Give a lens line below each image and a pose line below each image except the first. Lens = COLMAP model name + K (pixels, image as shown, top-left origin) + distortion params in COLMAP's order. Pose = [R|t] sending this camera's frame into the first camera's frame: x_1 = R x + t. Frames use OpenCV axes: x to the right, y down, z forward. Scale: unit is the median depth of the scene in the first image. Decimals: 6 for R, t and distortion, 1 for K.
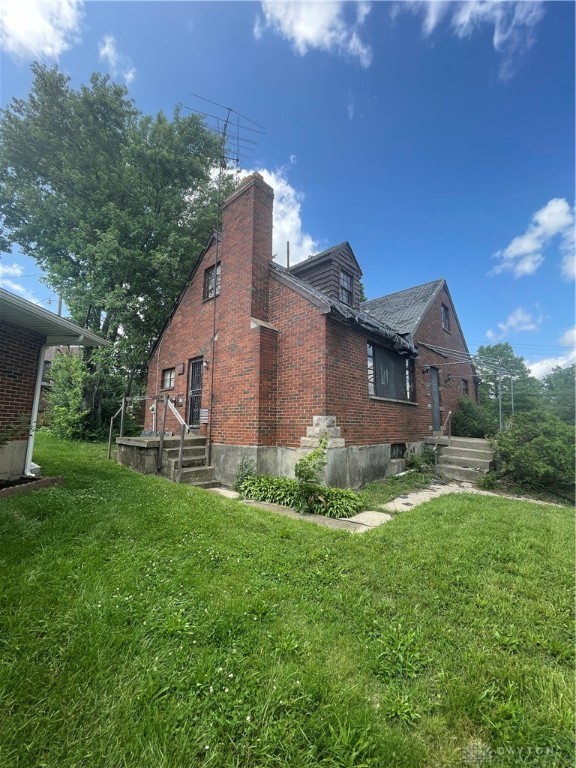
lens RADIAL K [[316.2, 0, 288.0], [0, 316.2, 384.0], [0, 0, 1]] dist [0.000555, 0.000147]
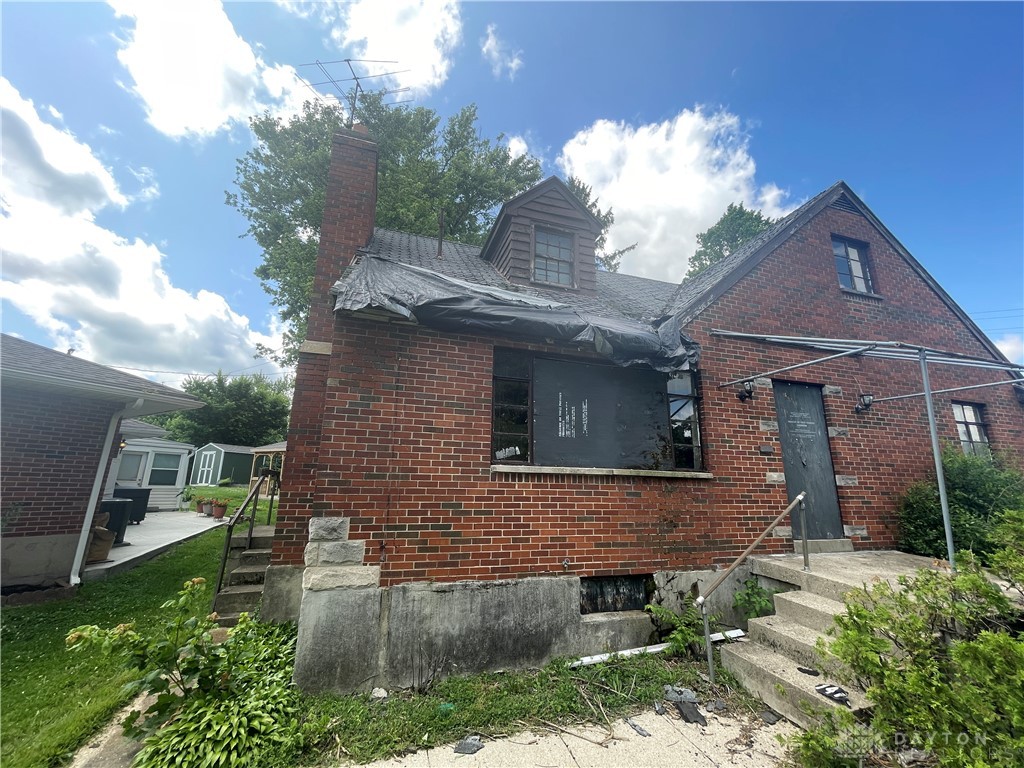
lens RADIAL K [[421.6, 0, 512.0], [0, 421.6, 384.0], [0, 0, 1]] dist [0.000555, 0.000147]
pose [[0.873665, -0.109413, -0.474066, 0.590531], [0.056807, 0.990661, -0.123951, -0.003268], [0.483200, 0.081361, 0.871721, 0.472186]]
